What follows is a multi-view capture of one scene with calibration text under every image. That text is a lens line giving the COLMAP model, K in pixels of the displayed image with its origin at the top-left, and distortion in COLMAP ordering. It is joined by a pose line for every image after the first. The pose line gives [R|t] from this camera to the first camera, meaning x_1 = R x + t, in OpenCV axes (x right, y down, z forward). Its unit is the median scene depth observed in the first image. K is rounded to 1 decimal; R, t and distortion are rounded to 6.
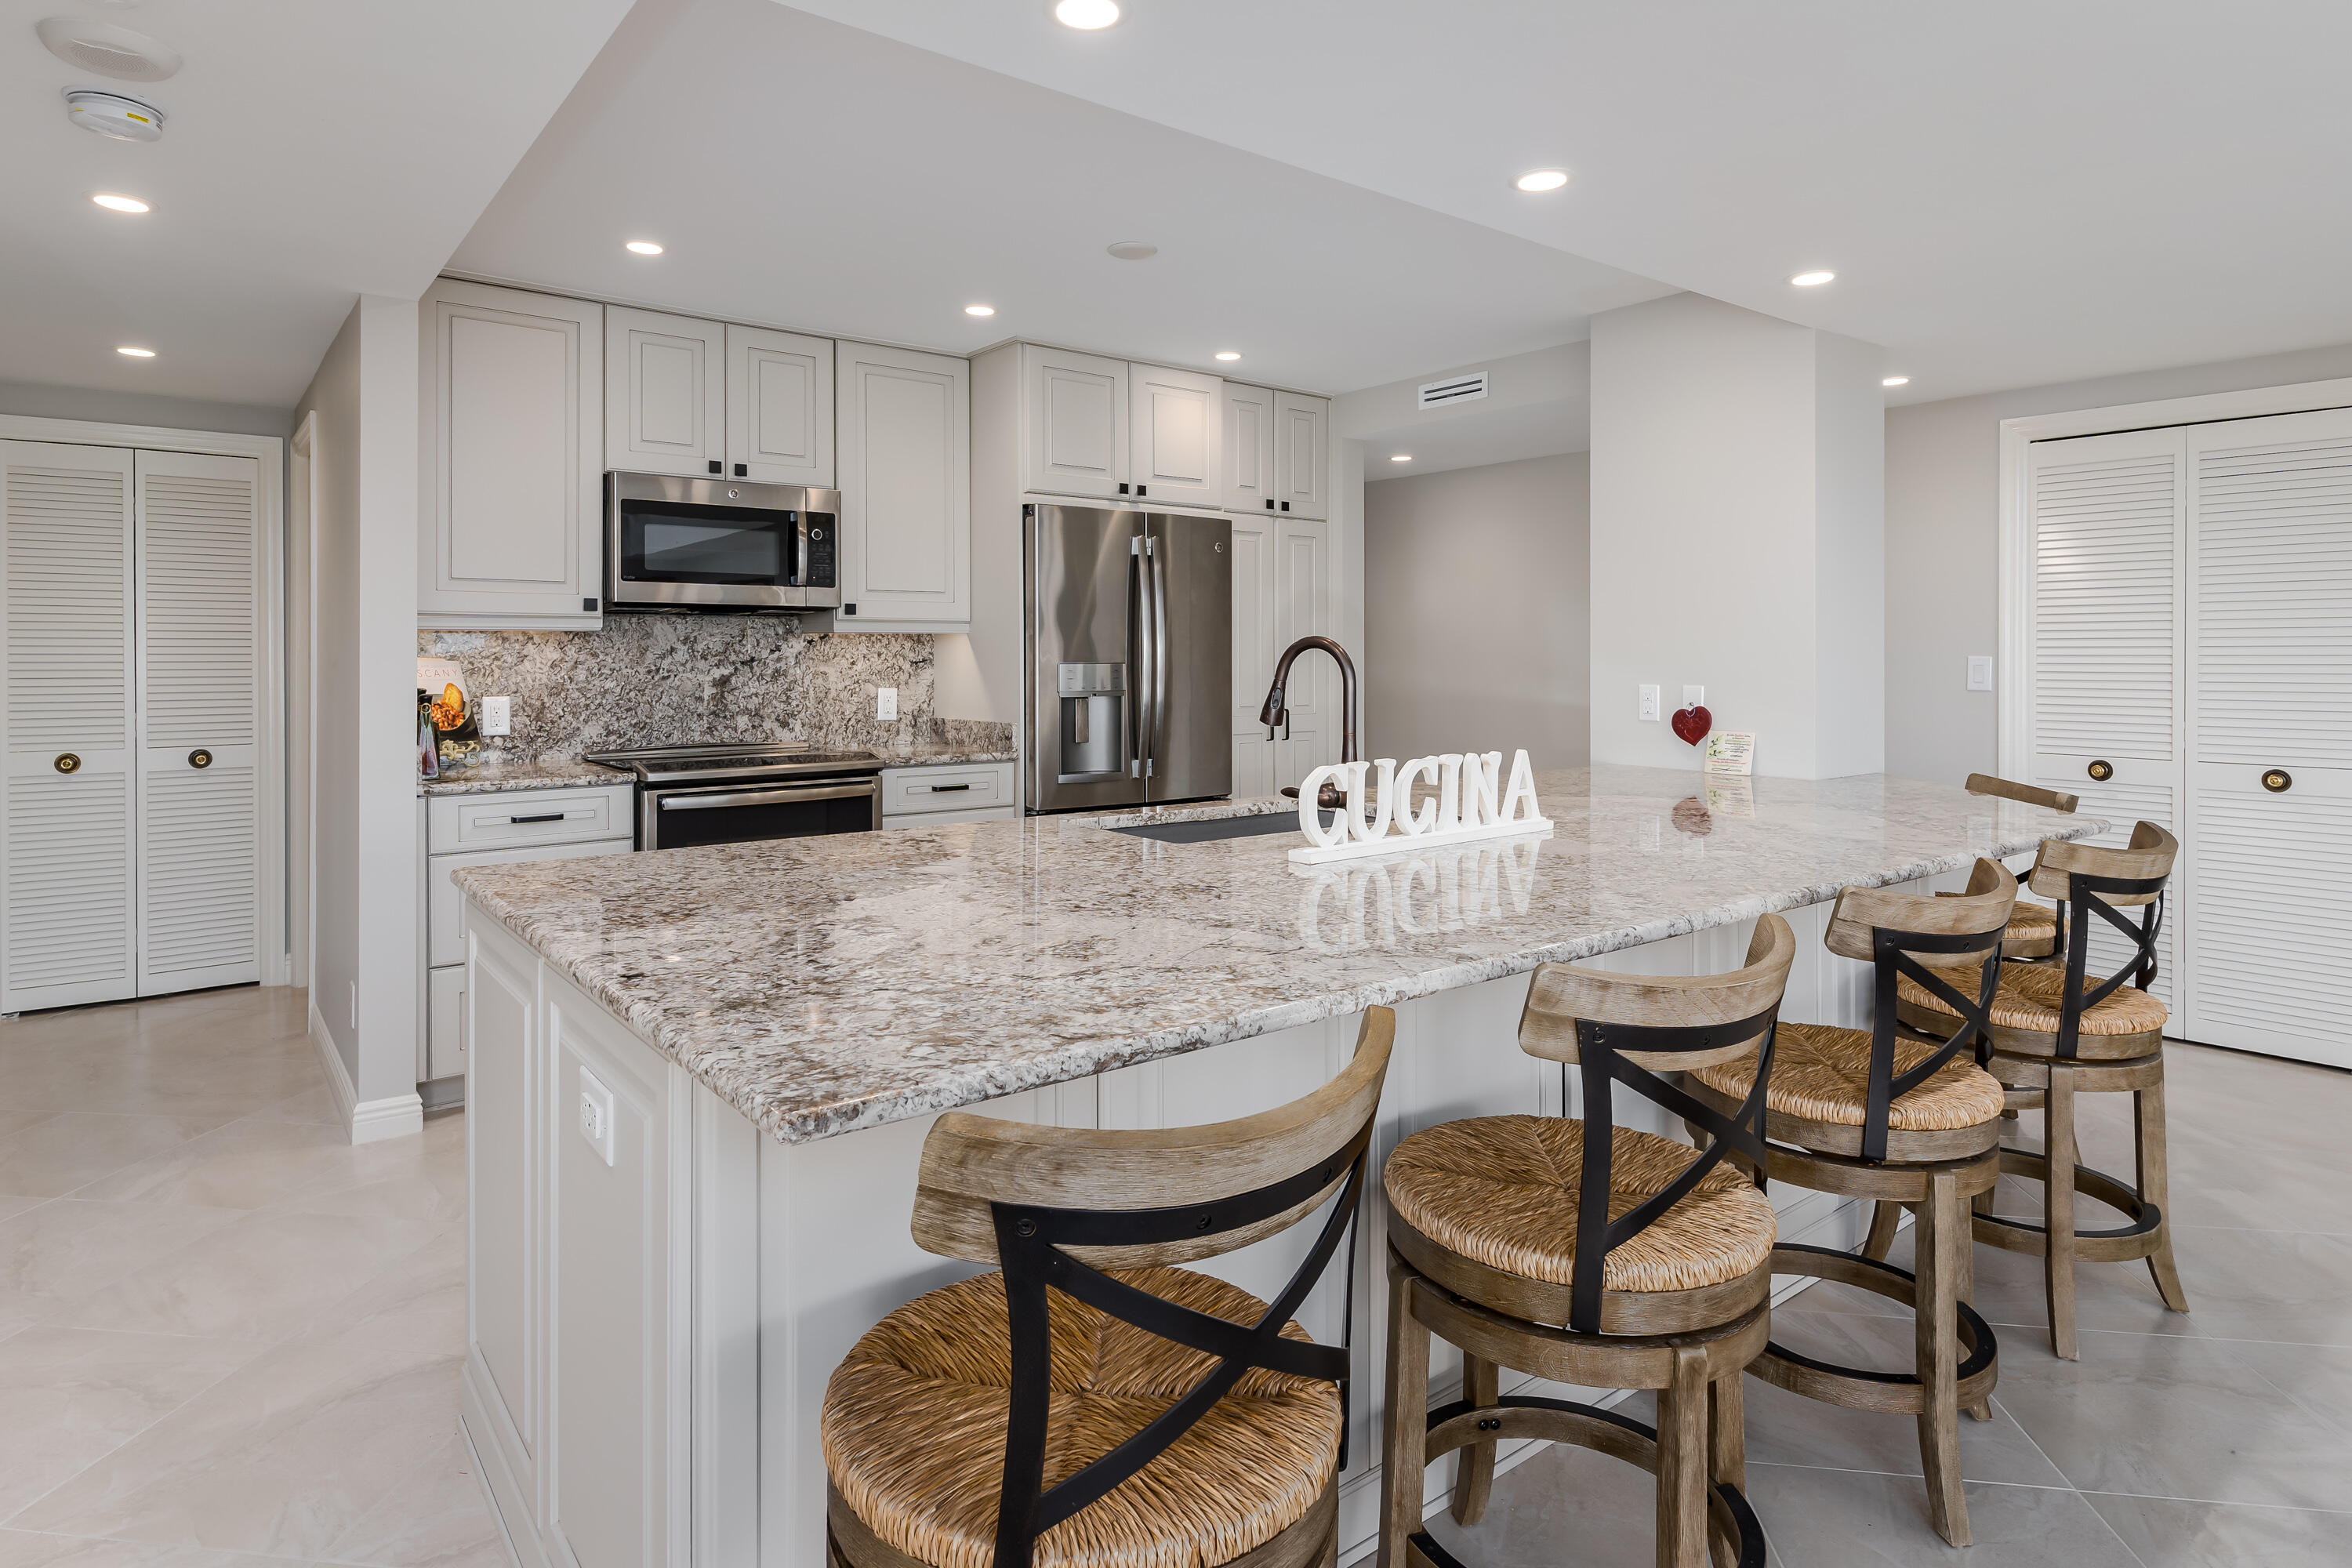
lens RADIAL K [[1248.0, 0, 1172.7], [0, 1248.0, 659.5], [0, 0, 1]] dist [0.000313, 0.000895]
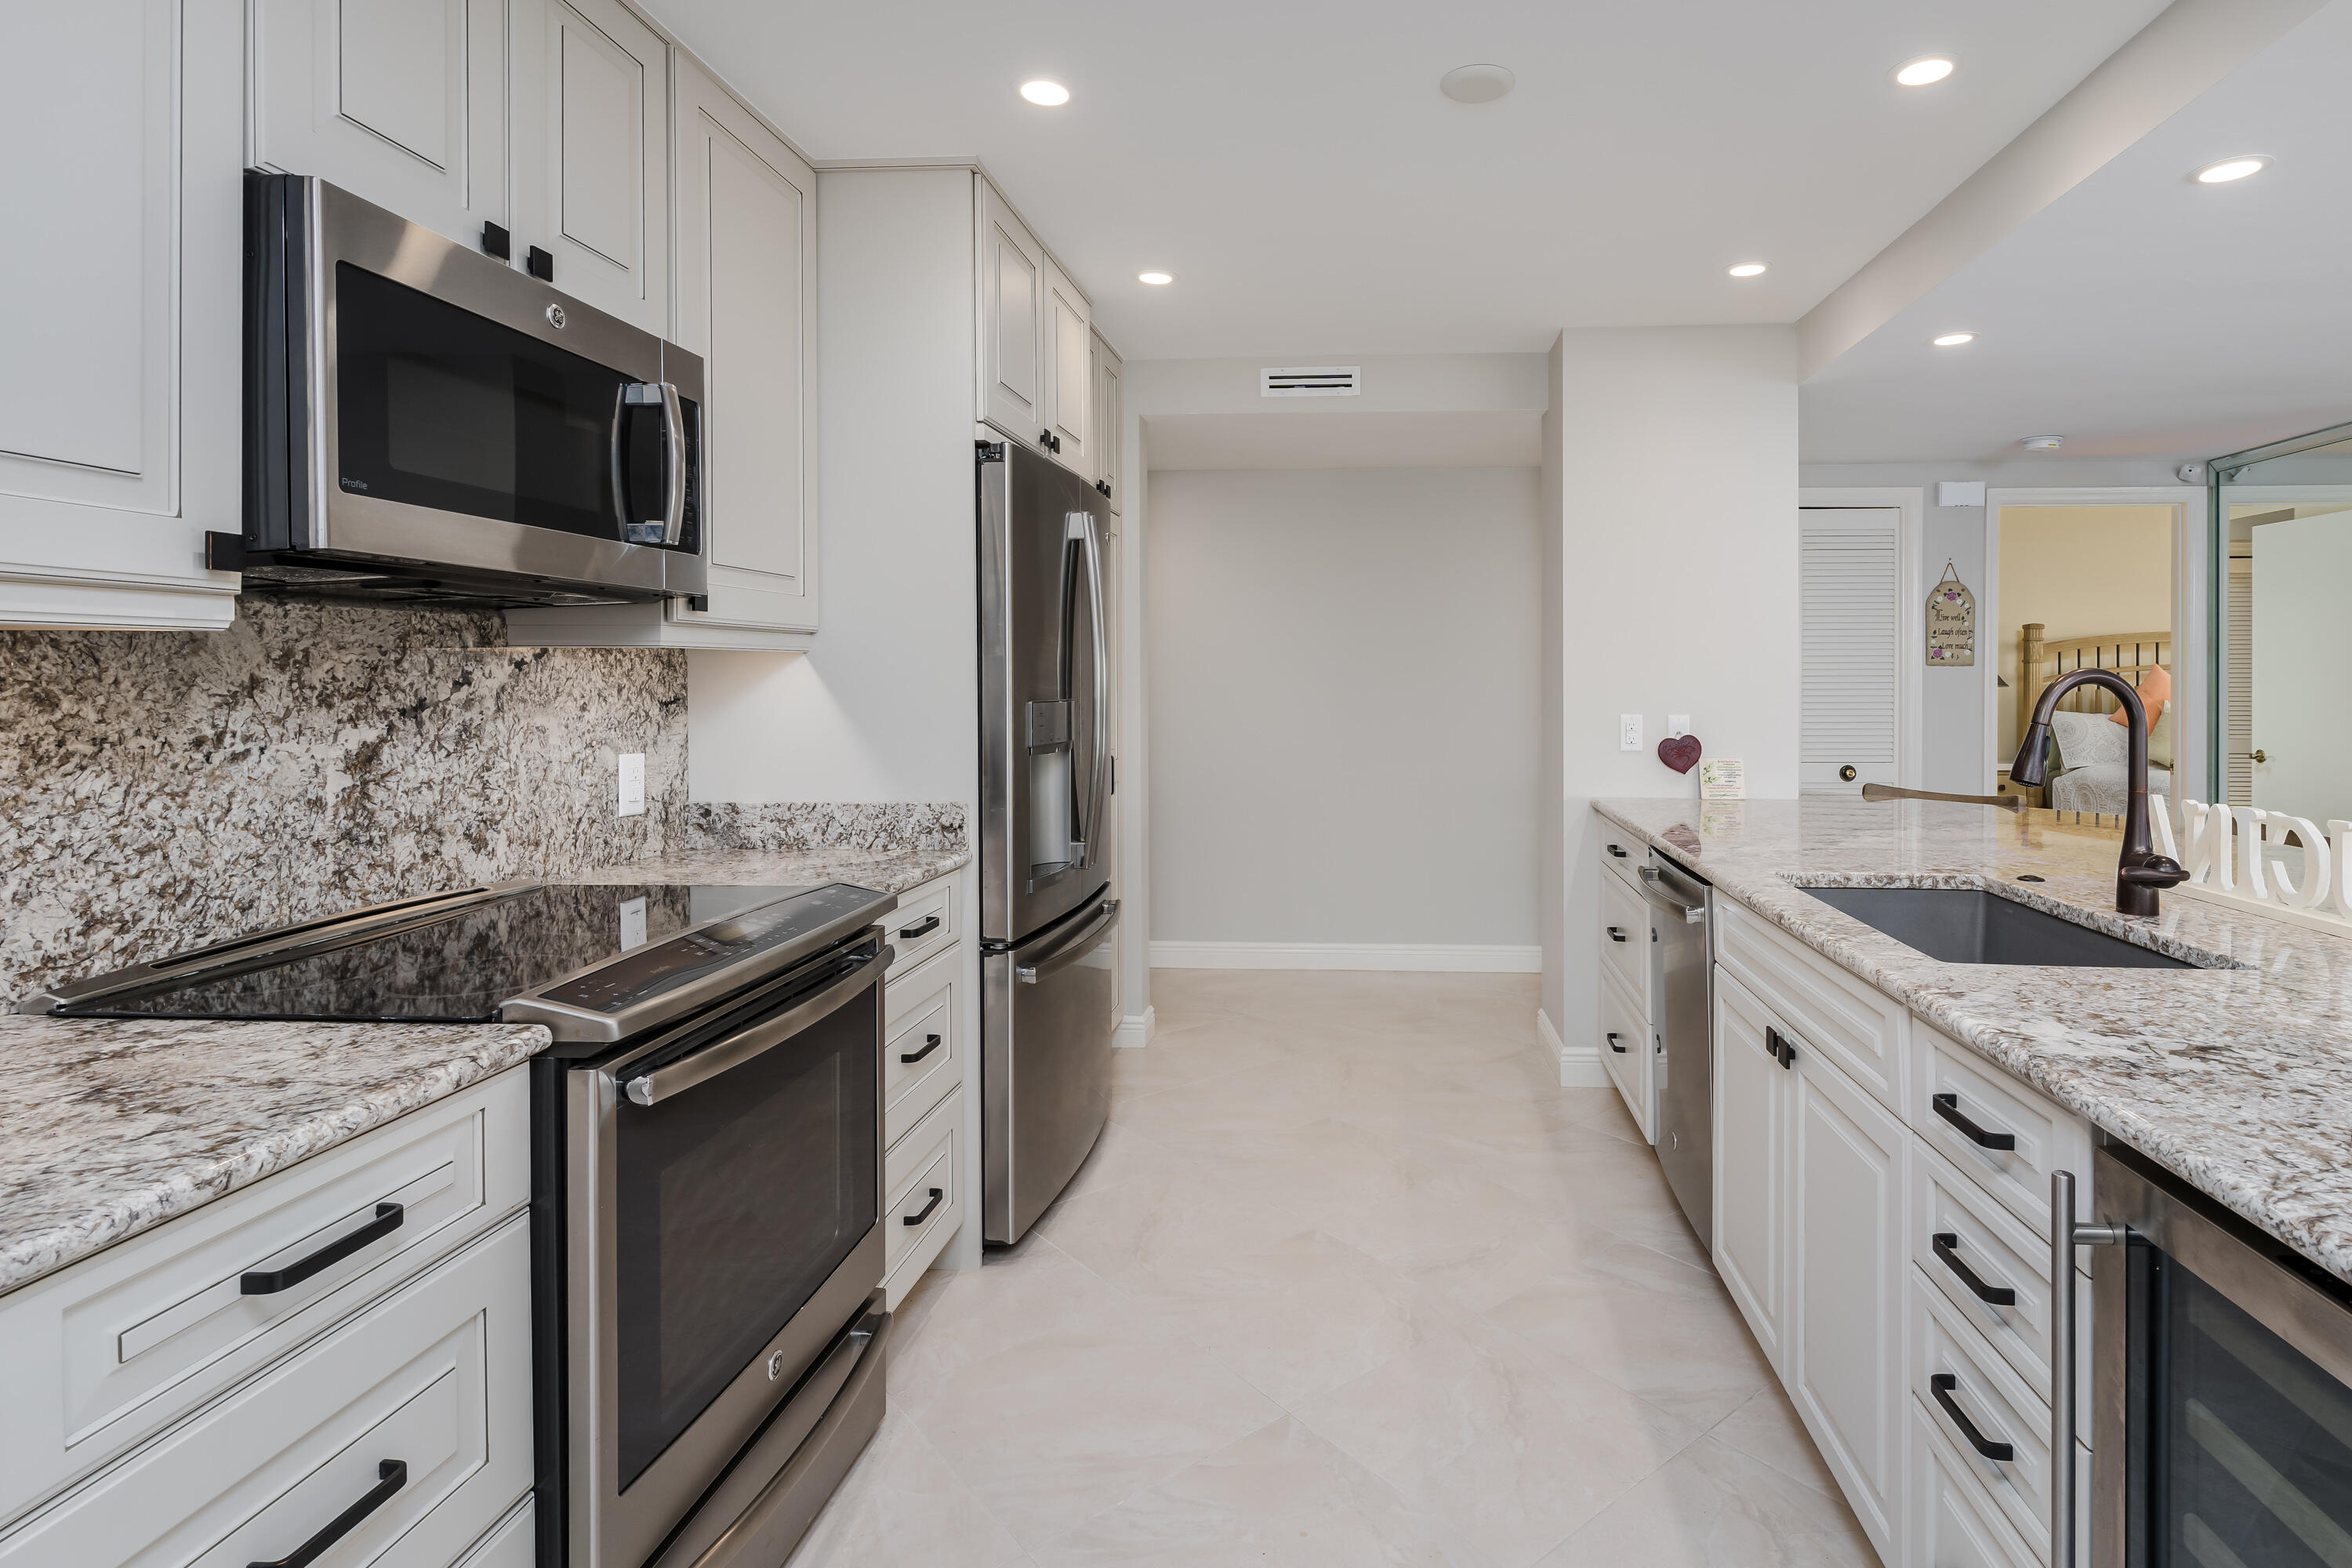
lens RADIAL K [[1186.6, 0, 1178.5], [0, 1186.6, 689.2], [0, 0, 1]] dist [0.000472, 0.000205]
pose [[0.676046, -0.008468, 0.736811, -0.464943], [0.003780, 0.999961, 0.008025, -0.007684], [-0.736850, -0.002640, 0.676051, 0.524007]]
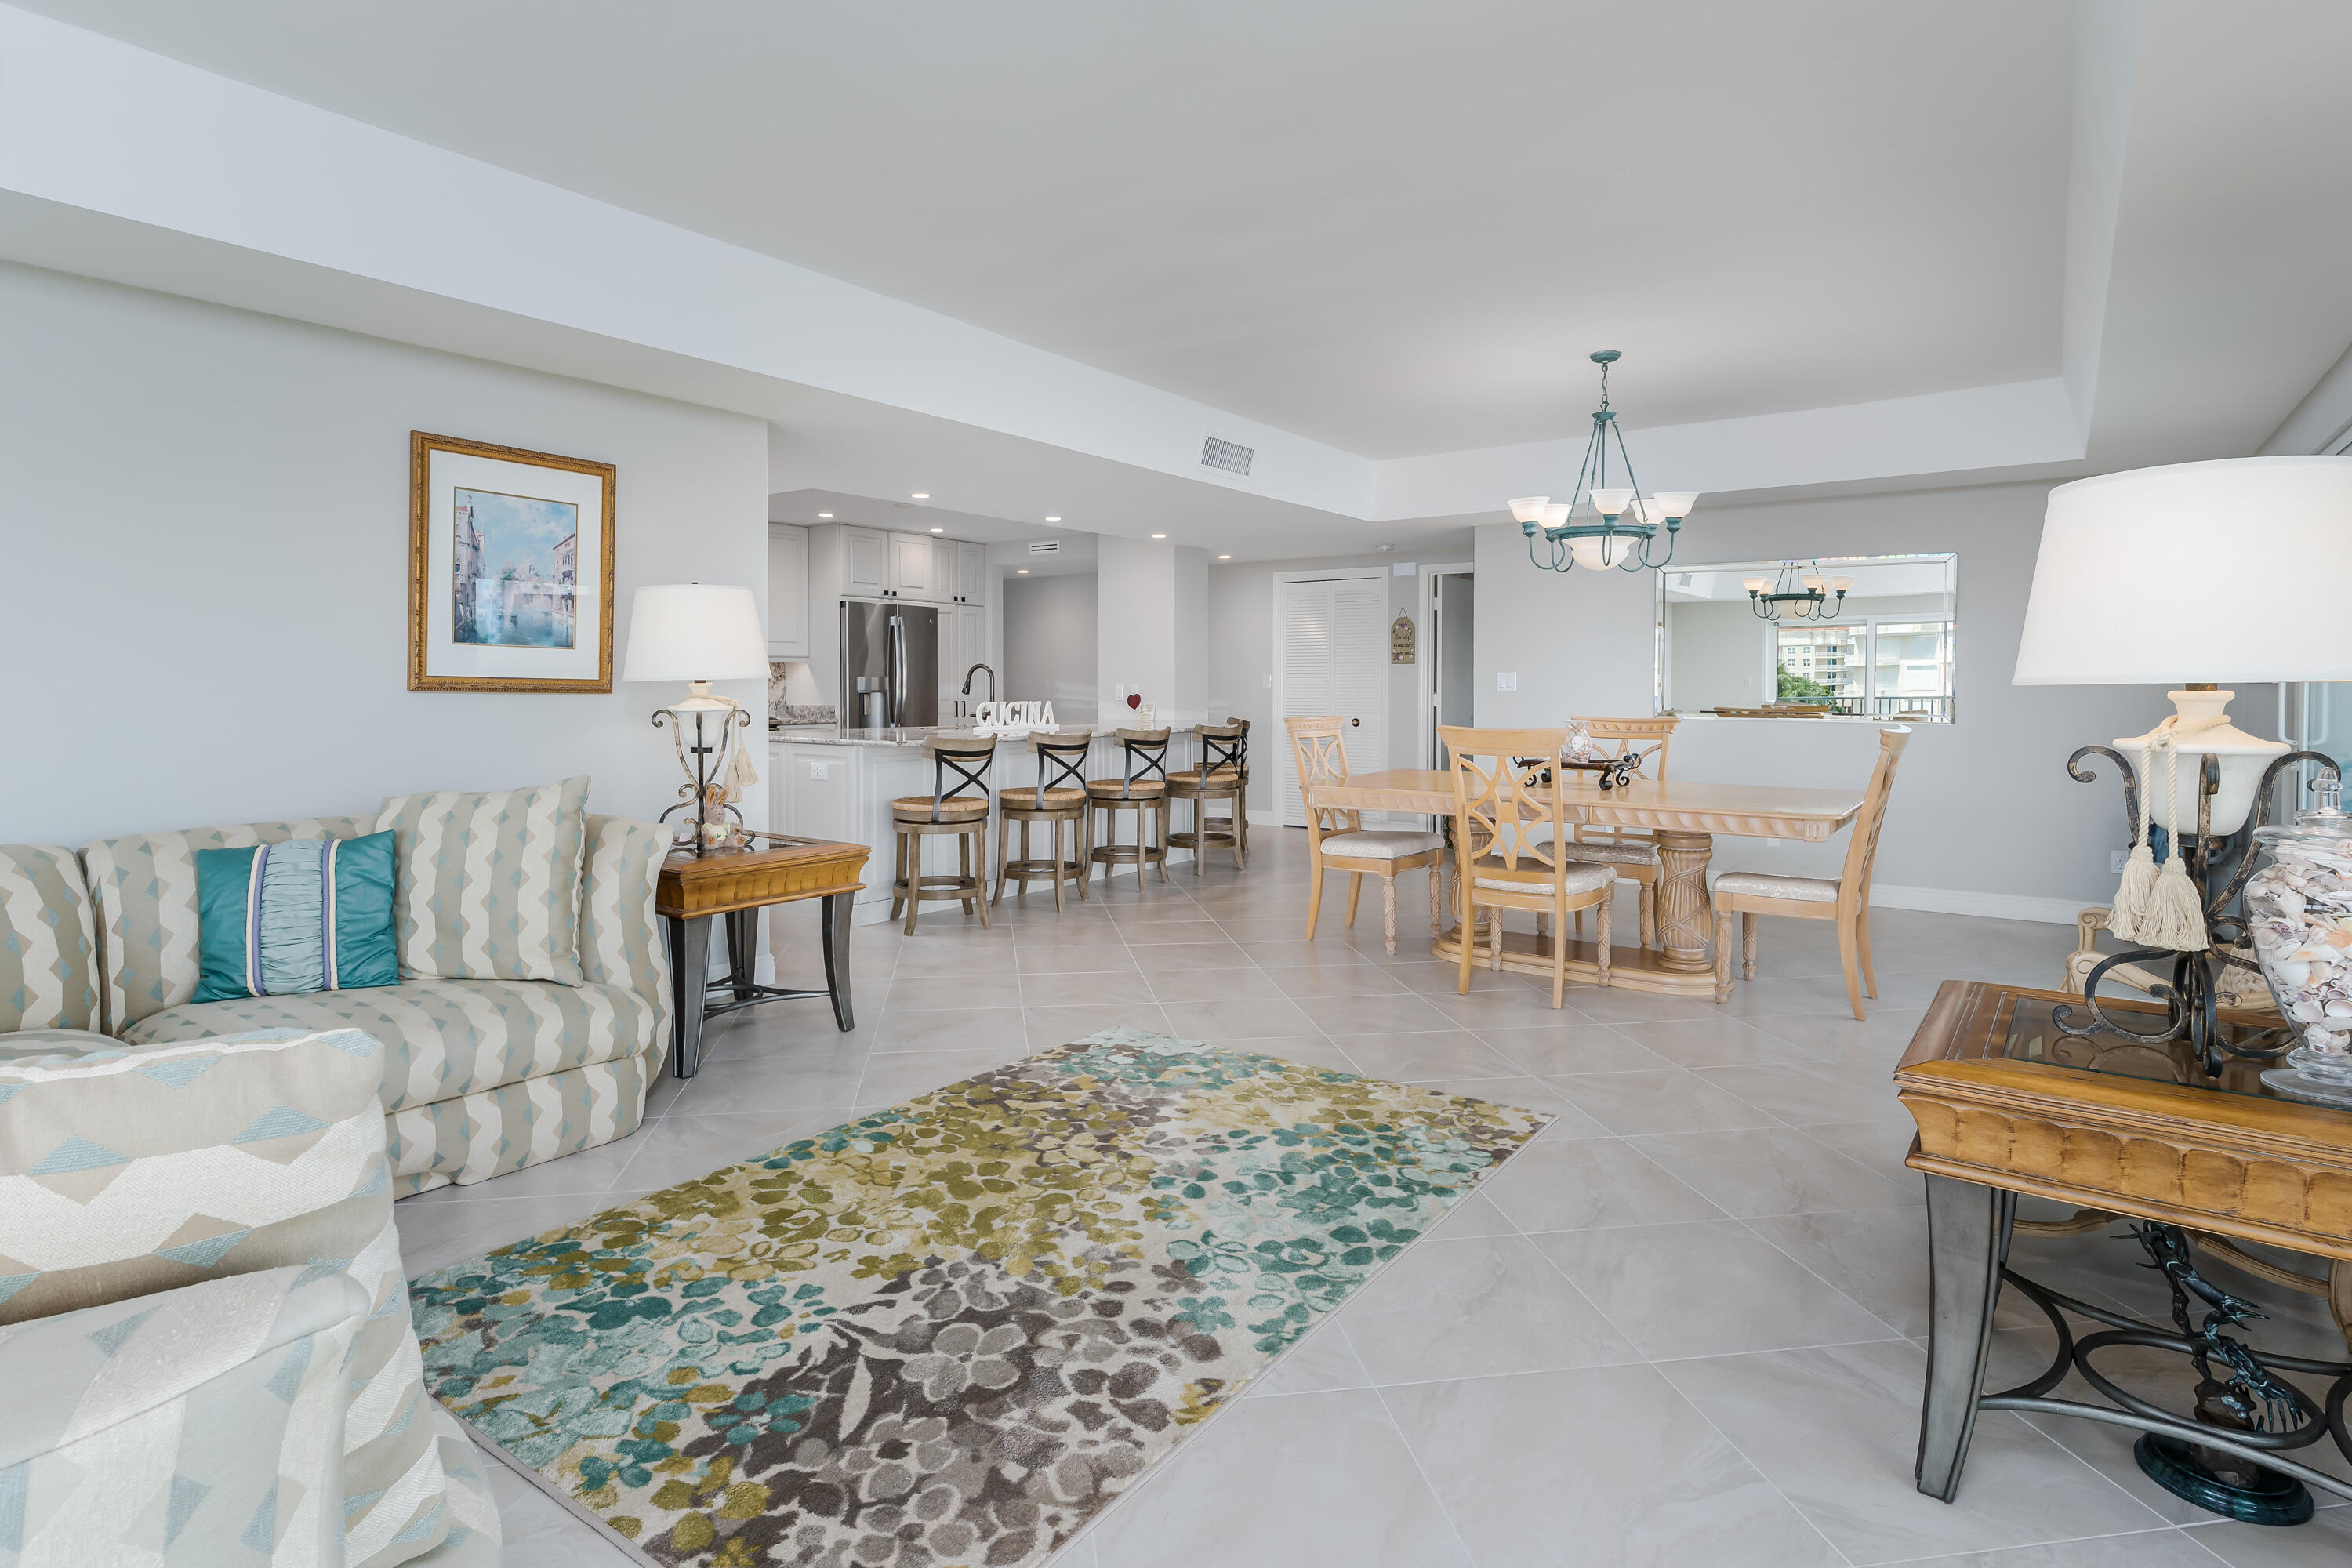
lens RADIAL K [[1248.0, 0, 1172.7], [0, 1248.0, 659.5], [0, 0, 1]] dist [0.000313, 0.000895]
pose [[0.962575, 0.004375, 0.270981, -0.141095], [0.002060, 0.999723, -0.023458, 0.023220], [-0.271008, 0.023138, 0.962299, -1.114570]]
